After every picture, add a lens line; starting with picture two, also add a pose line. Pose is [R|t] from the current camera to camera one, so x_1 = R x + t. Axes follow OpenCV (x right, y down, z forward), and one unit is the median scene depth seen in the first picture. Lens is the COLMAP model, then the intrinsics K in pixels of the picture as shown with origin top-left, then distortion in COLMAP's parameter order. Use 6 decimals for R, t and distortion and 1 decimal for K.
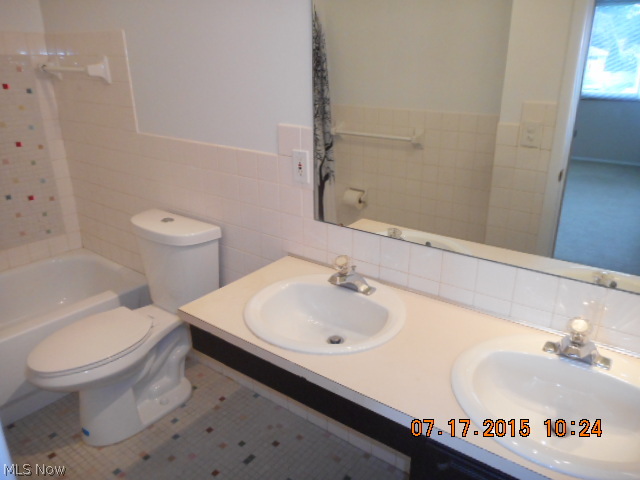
lens RADIAL K [[490.4, 0, 320.0], [0, 490.4, 240.0], [0, 0, 1]] dist [0.058489, 0.002223]
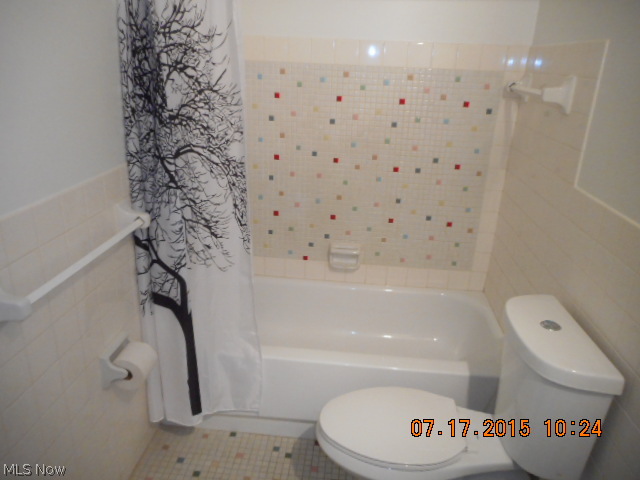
lens RADIAL K [[471.5, 0, 320.1], [0, 471.5, 249.4], [0, 0, 1]] dist [-0.033701, -0.000409]
pose [[0.524980, 0.340740, -0.779931, -0.018024], [-0.322460, 0.927678, 0.188237, -0.139706], [0.787664, 0.152676, 0.596887, 0.337591]]
